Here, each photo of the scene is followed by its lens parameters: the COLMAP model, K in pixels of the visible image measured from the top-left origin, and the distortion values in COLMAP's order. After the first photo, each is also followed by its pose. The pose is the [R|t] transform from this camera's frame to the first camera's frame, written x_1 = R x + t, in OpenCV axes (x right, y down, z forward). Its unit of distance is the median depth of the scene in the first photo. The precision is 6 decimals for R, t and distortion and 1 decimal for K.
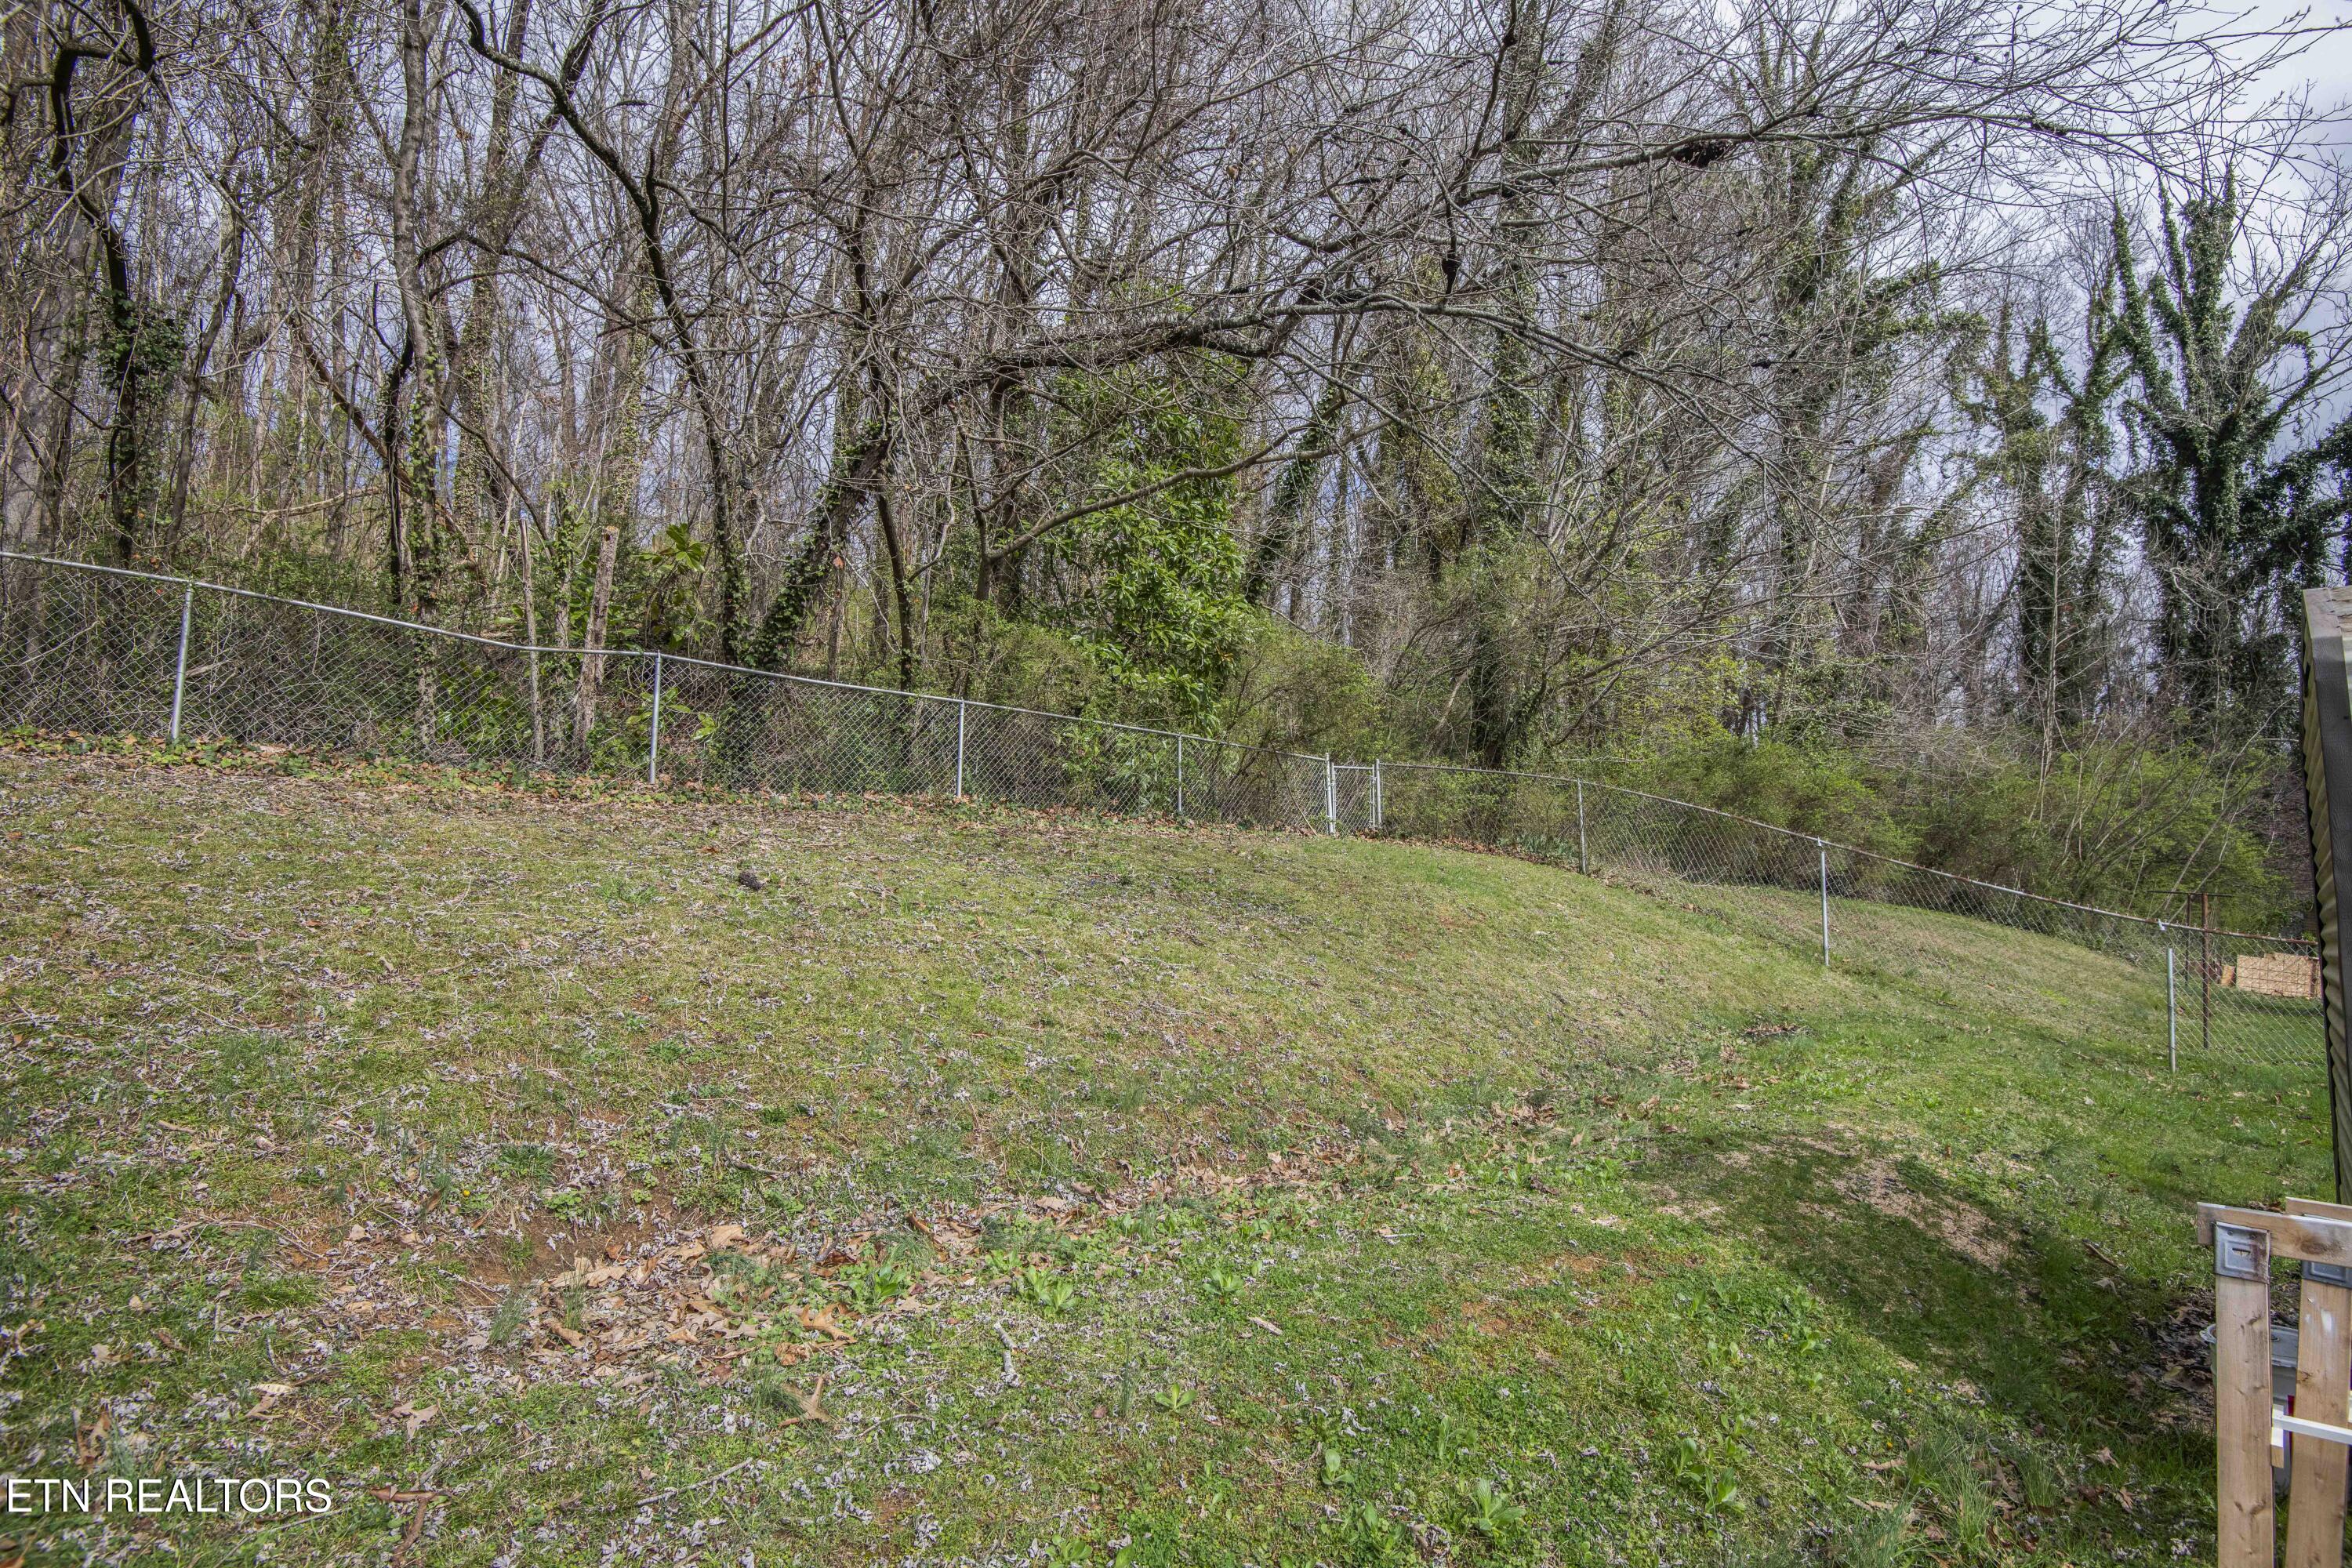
lens RADIAL K [[1088.7, 0, 1185.7], [0, 1088.7, 785.2], [0, 0, 1]] dist [-0.019755, -0.013110]
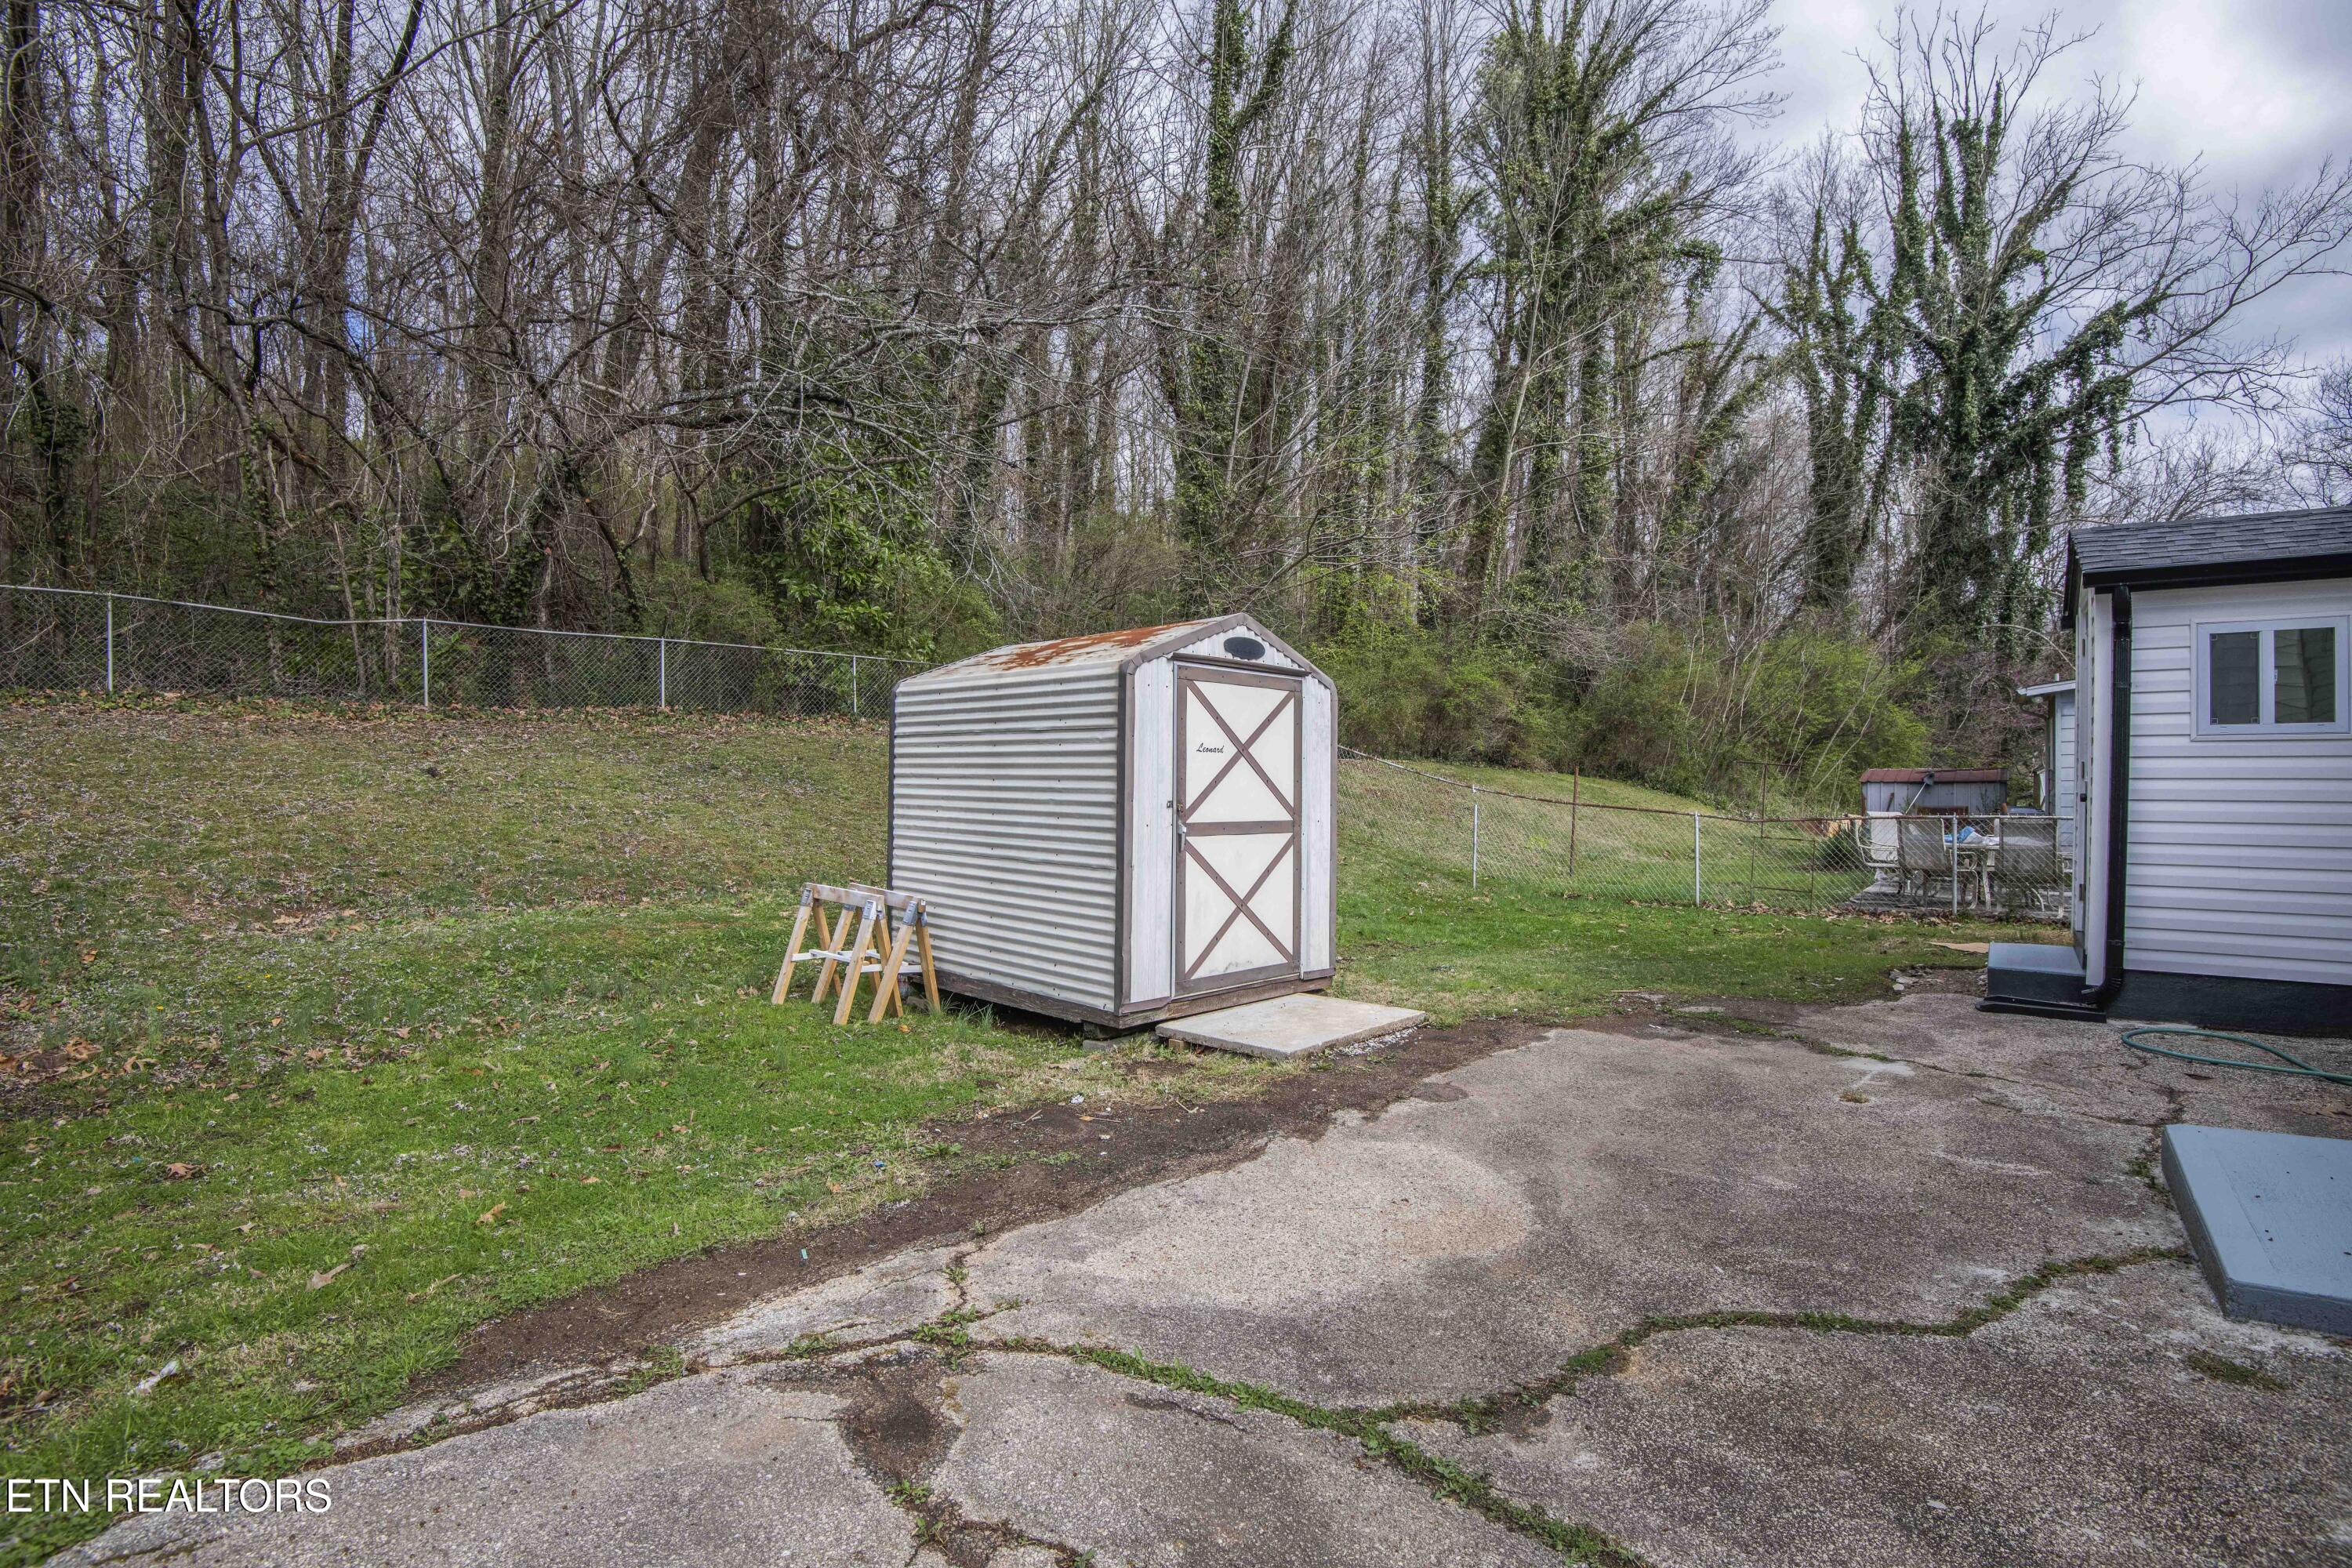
lens RADIAL K [[1088.7, 0, 1181.6], [0, 1088.7, 780.5], [0, 0, 1]] dist [-0.019755, -0.013110]
pose [[0.999486, -0.010418, 0.030326, 0.148102], [0.006921, 0.993550, 0.113187, -0.017328], [-0.031309, -0.112919, 0.993111, -0.155695]]
